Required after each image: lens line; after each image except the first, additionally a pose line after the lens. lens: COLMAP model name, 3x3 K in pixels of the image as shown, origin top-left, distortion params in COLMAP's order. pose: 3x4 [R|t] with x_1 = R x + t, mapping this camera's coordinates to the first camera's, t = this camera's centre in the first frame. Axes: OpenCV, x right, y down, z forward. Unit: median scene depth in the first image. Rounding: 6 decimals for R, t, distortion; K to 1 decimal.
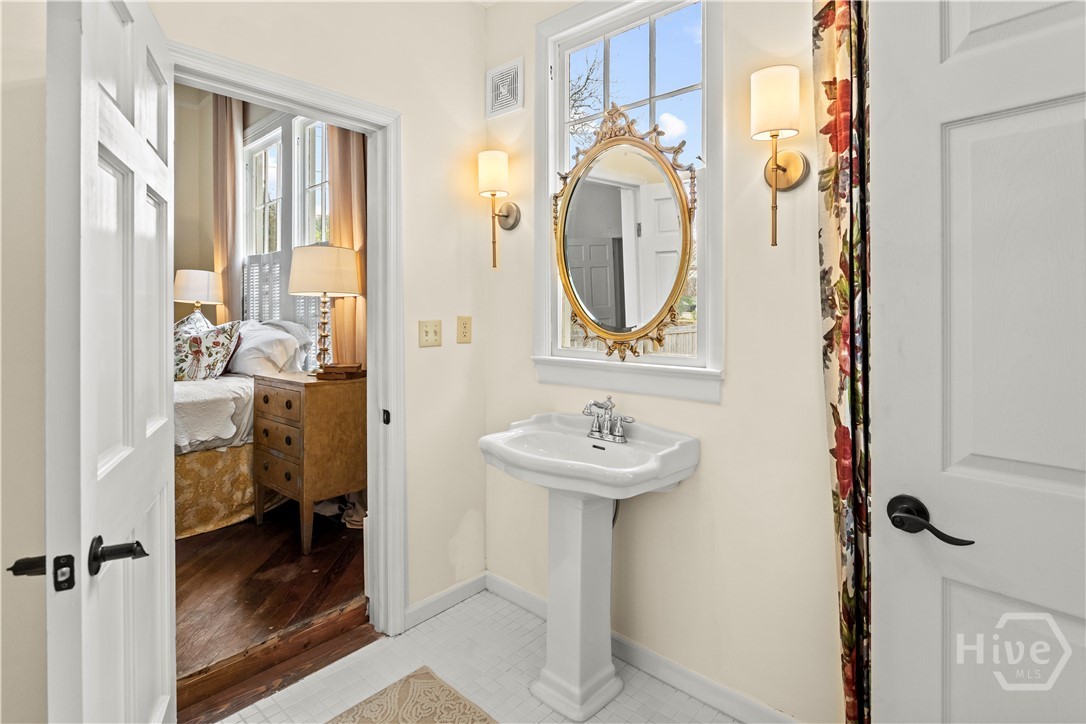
lens RADIAL K [[539.3, 0, 544.8], [0, 539.3, 319.0], [0, 0, 1]] dist [-0.005497, -0.001074]
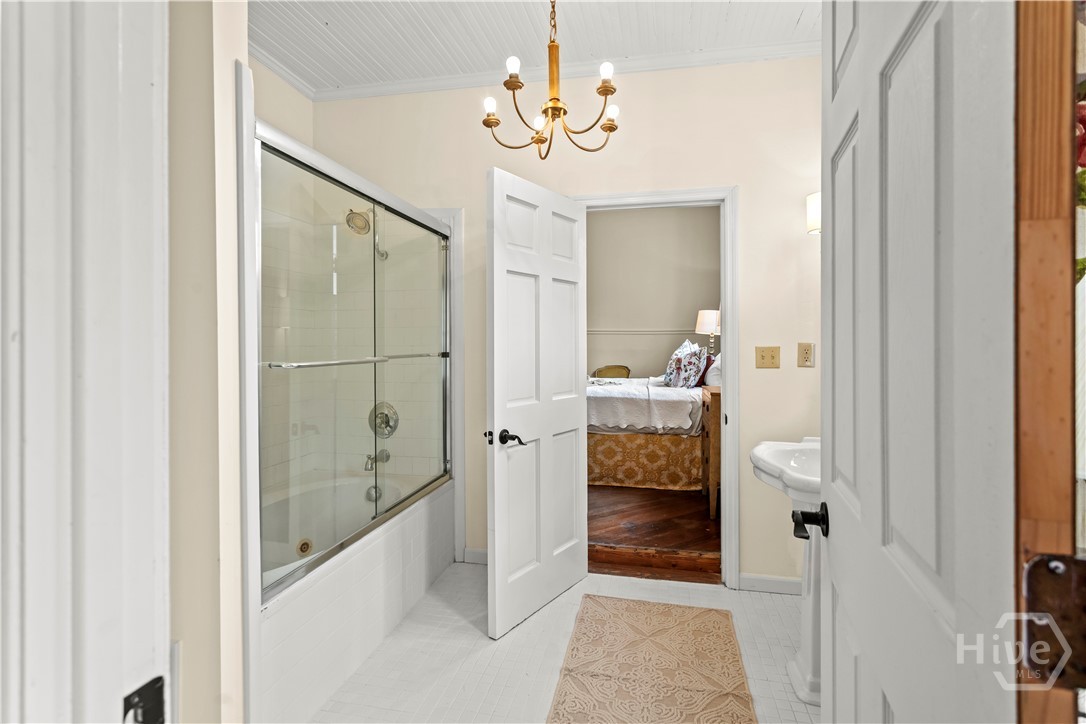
lens RADIAL K [[536.1, 0, 543.6], [0, 536.1, 352.4], [0, 0, 1]] dist [0.004058, -0.000528]
pose [[0.474016, 0.013866, -0.880407, 0.492157], [-0.007641, 0.999903, 0.011634, 0.004736], [0.880483, 0.001212, 0.474076, -0.011204]]
